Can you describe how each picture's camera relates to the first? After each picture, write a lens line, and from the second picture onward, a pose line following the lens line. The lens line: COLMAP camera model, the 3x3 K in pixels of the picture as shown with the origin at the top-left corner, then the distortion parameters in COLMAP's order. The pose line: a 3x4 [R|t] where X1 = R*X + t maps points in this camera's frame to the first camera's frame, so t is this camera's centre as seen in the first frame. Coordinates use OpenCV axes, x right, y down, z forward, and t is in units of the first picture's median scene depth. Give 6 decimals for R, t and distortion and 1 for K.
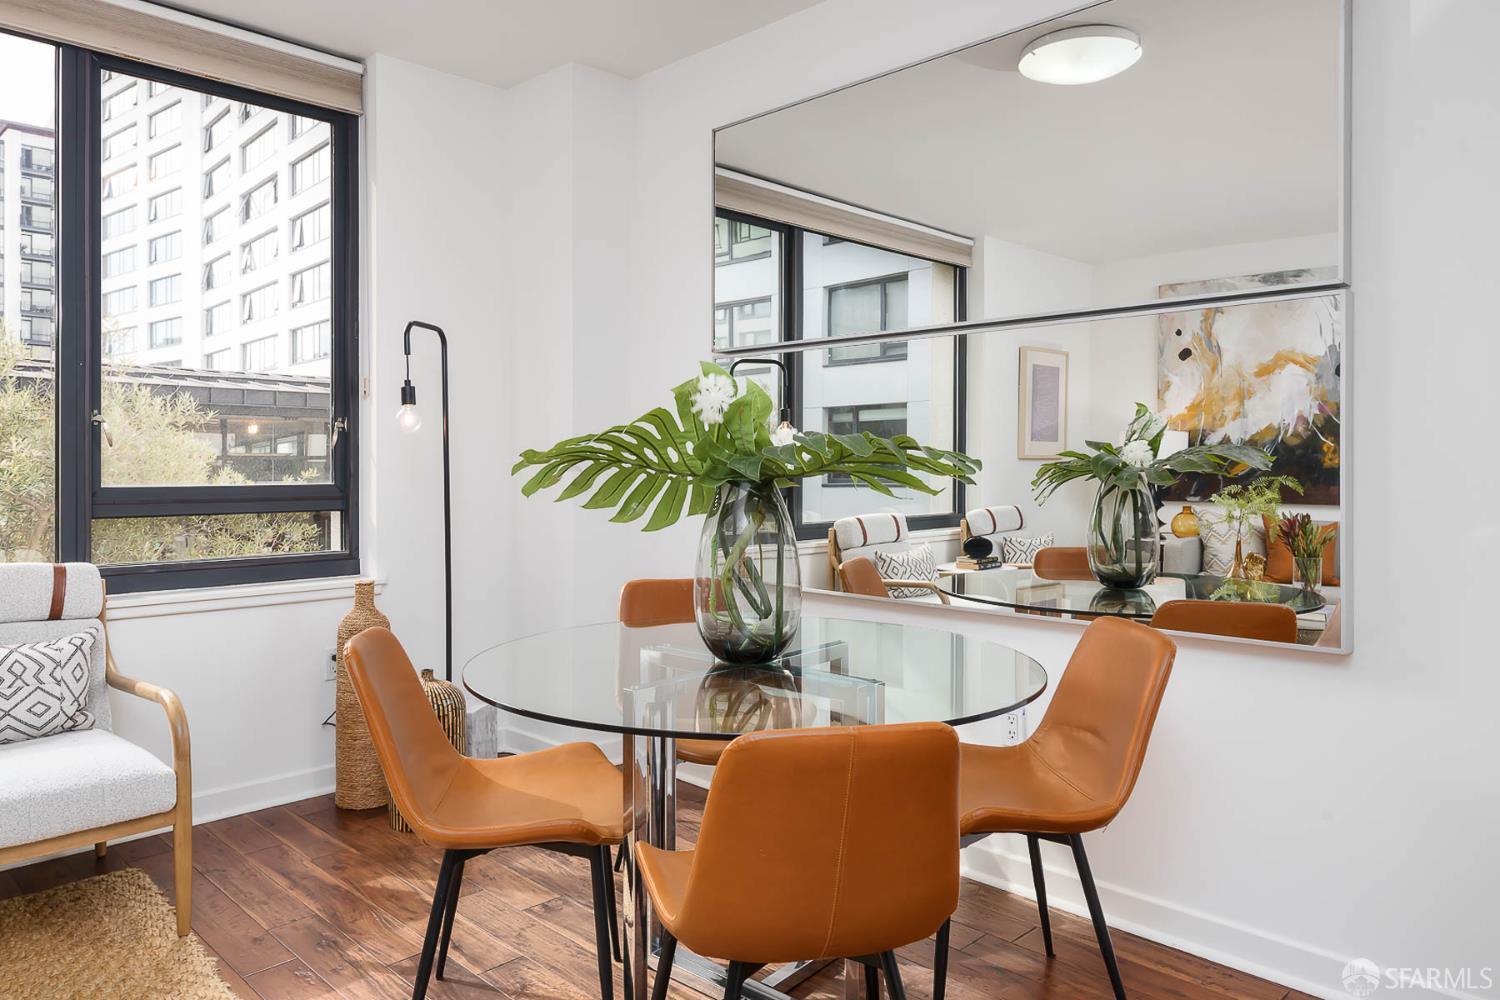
lens RADIAL K [[1023.3, 0, 748.7], [0, 1023.3, 462.3], [0, 0, 1]] dist [0.007725, 0.003333]
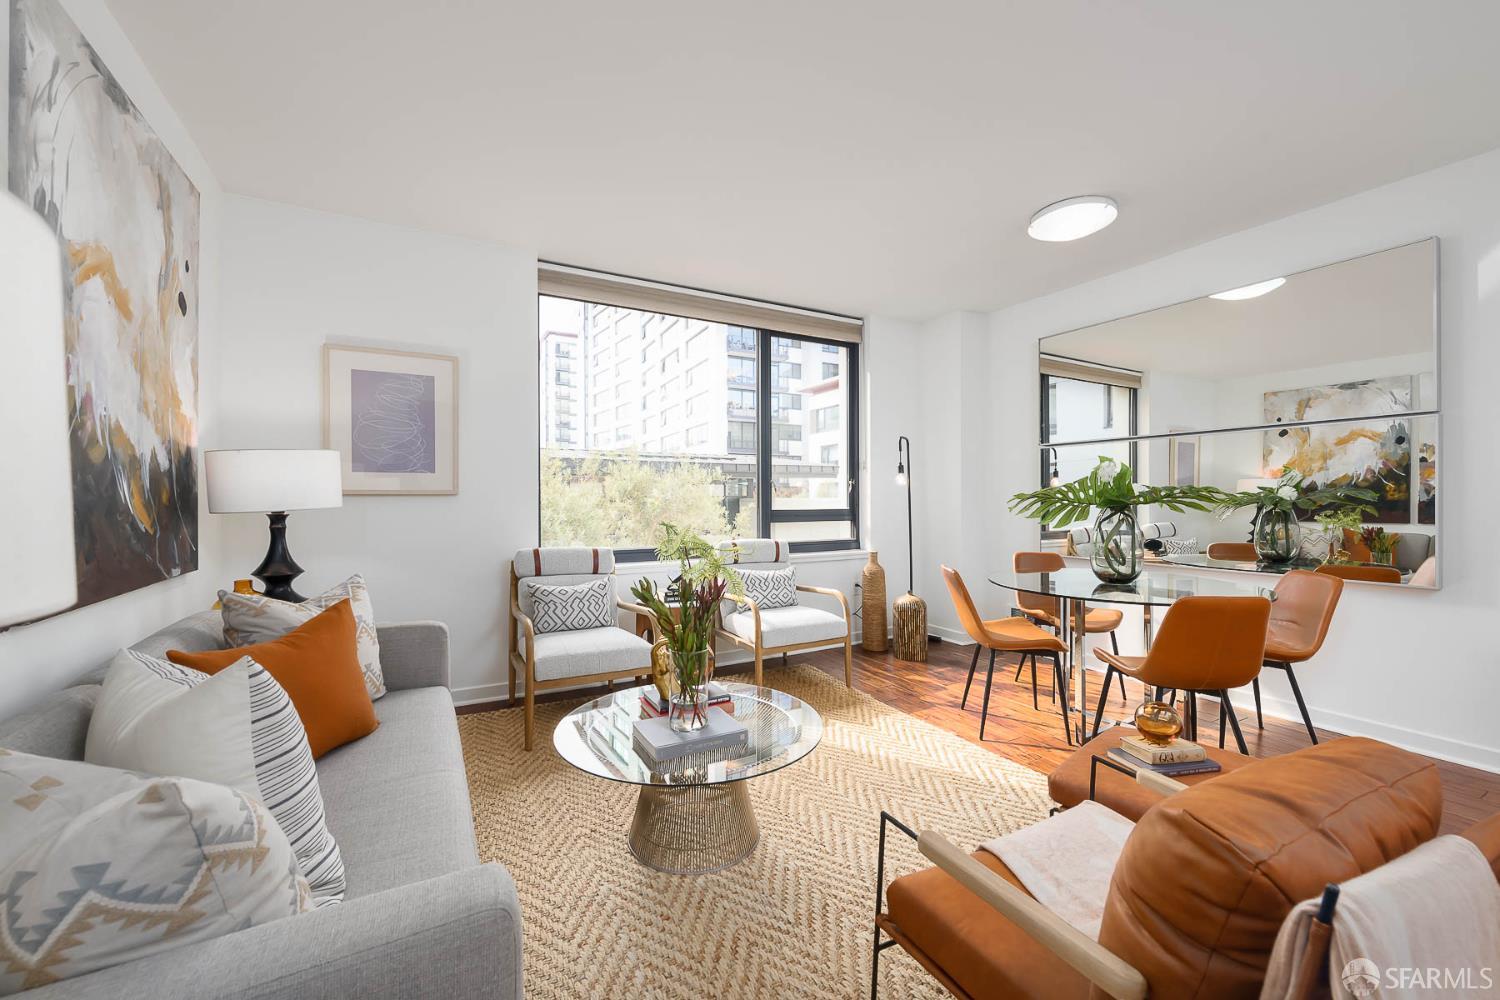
lens RADIAL K [[601.9, 0, 750.0], [0, 601.9, 500.0], [0, 0, 1]] dist [-0.001113, -0.000100]
pose [[0.962018, -0.002969, -0.272971, -0.254828], [0.003549, 0.999992, 0.001633, -0.000732], [0.272964, -0.002539, 0.962021, -0.327370]]
